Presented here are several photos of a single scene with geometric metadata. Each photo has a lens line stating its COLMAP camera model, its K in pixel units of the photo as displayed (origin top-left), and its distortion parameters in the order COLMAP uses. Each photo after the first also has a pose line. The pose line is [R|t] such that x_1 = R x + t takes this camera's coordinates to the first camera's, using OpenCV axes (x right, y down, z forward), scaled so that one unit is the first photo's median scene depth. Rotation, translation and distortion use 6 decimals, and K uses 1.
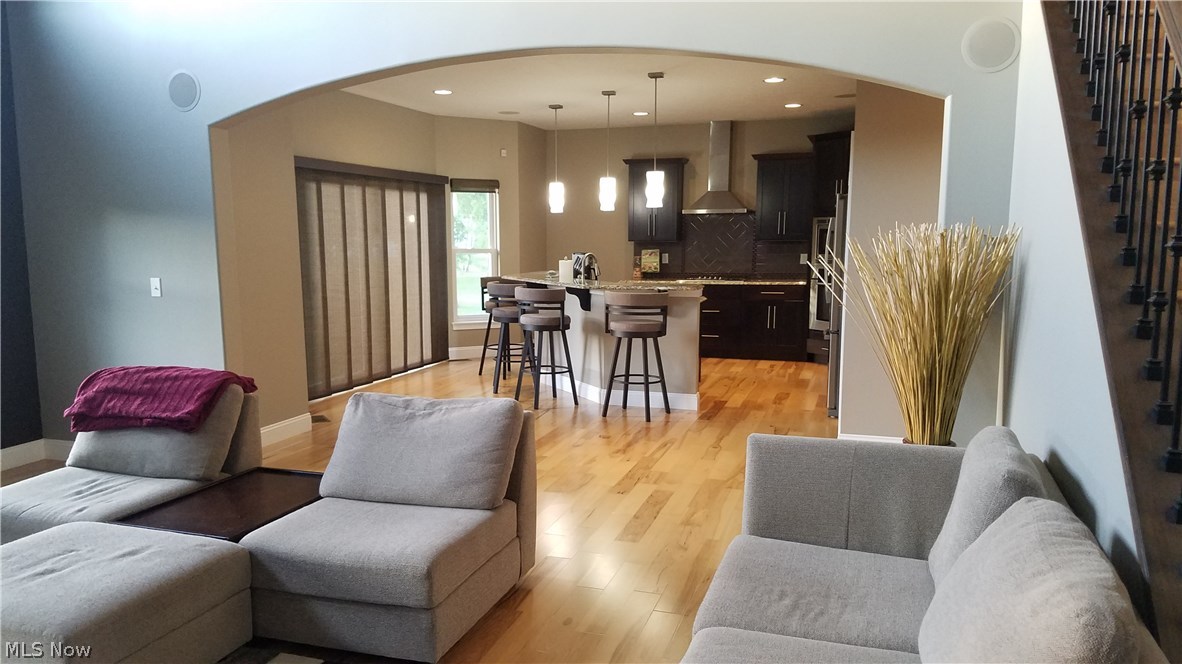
lens RADIAL K [[917.7, 0, 552.4], [0, 917.7, 384.3], [0, 0, 1]] dist [0.126088, -0.204664]
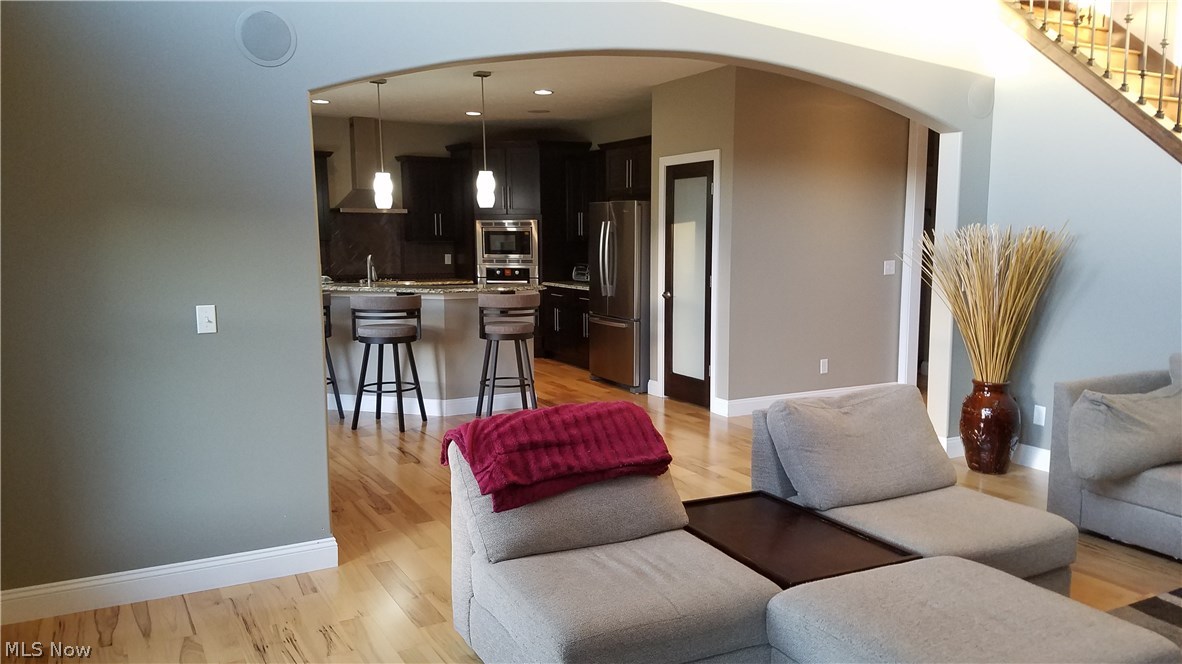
lens RADIAL K [[917.7, 0, 568.3], [0, 917.7, 359.1], [0, 0, 1]] dist [0.126088, -0.204664]
pose [[0.672422, -0.102768, 0.732999, -0.512338], [0.121433, 0.992213, 0.027712, -0.042803], [-0.730139, 0.070376, 0.679665, 0.247744]]
